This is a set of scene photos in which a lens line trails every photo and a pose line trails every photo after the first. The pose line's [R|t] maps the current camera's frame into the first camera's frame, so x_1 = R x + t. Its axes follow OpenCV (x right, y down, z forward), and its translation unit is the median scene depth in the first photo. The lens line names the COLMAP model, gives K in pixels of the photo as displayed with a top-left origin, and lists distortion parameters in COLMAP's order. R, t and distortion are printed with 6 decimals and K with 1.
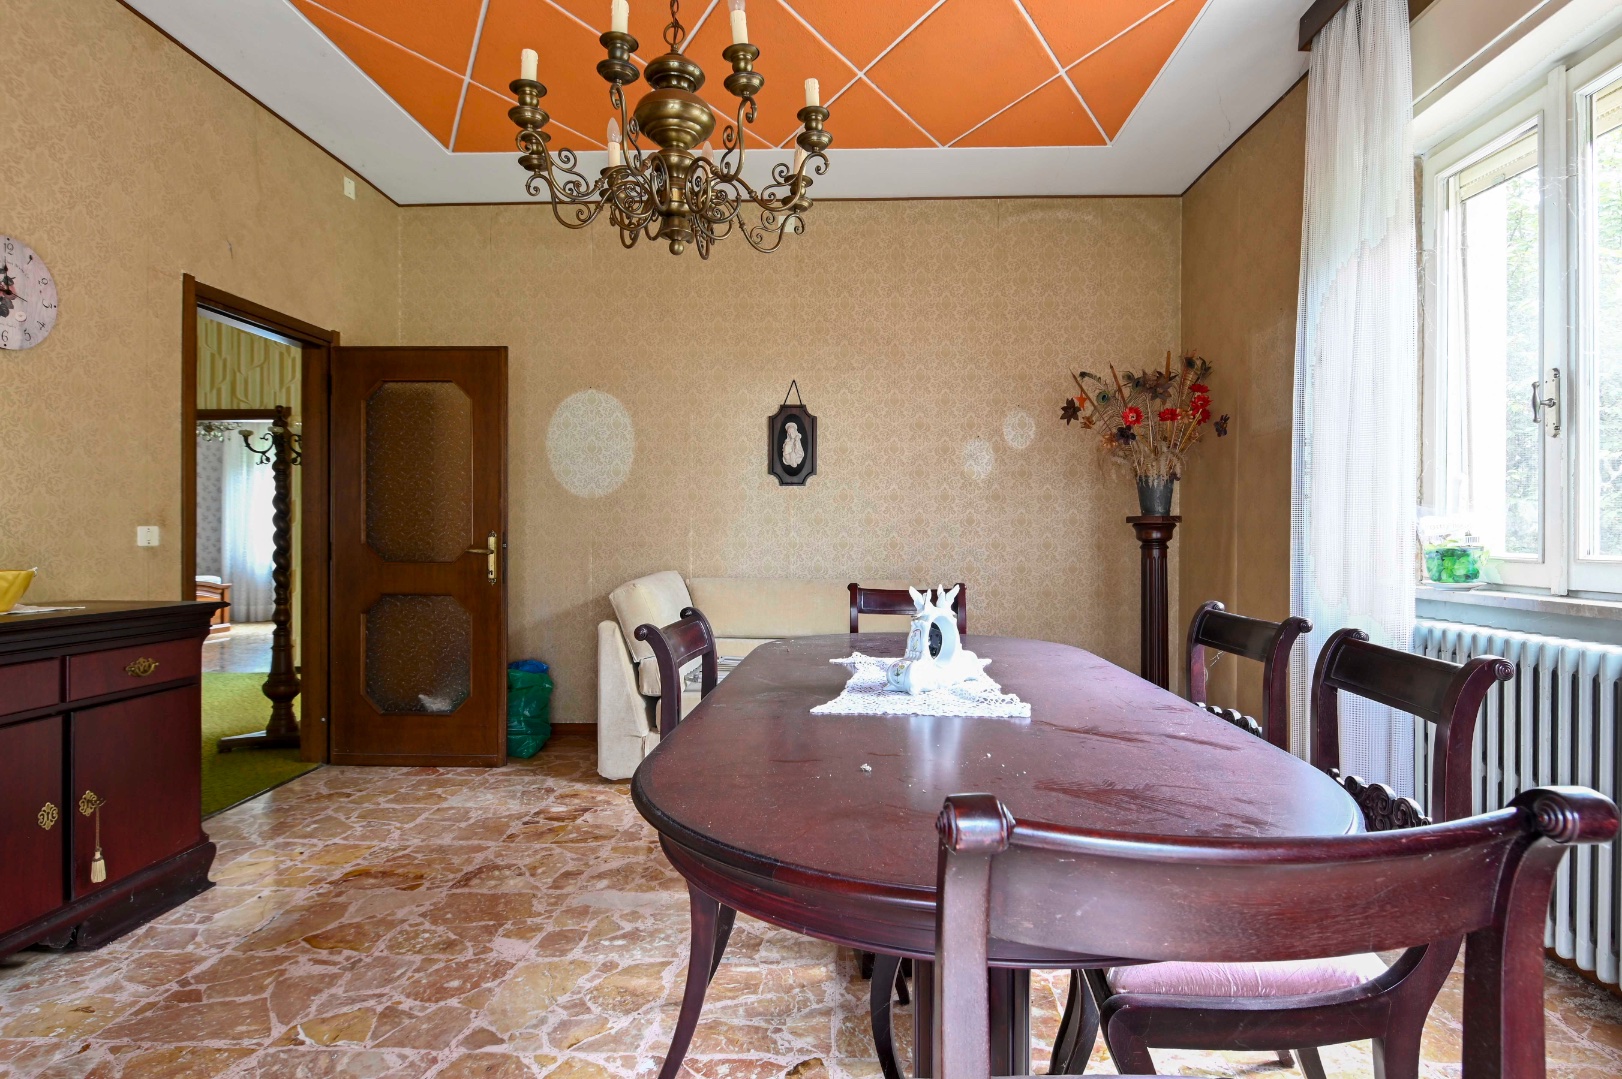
lens RADIAL K [[847.2, 0, 814.3], [0, 847.2, 539.5], [0, 0, 1]] dist [0.021407, -0.027170]
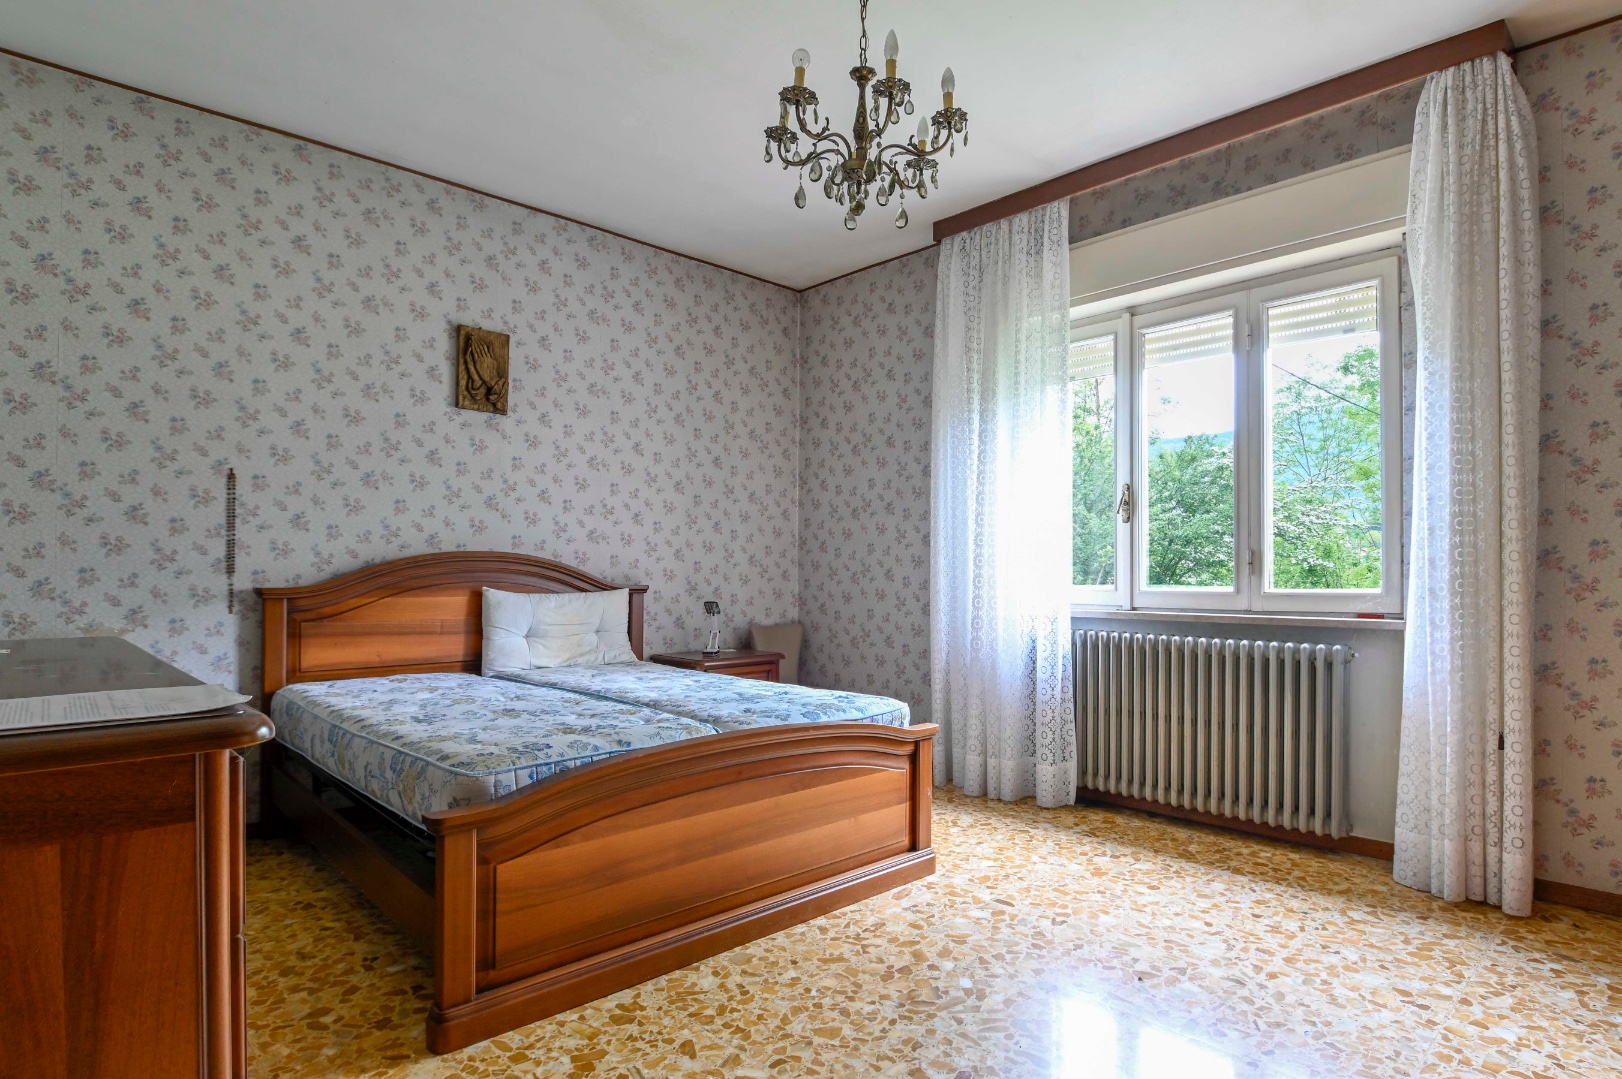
lens RADIAL K [[859.1, 0, 821.7], [0, 859.1, 567.4], [0, 0, 1]] dist [0.023353, -0.028990]
pose [[0.715609, -0.004882, -0.698484, -0.442800], [0.000222, 0.999977, -0.006762, -0.005728], [0.698501, 0.004684, 0.715594, 0.665784]]
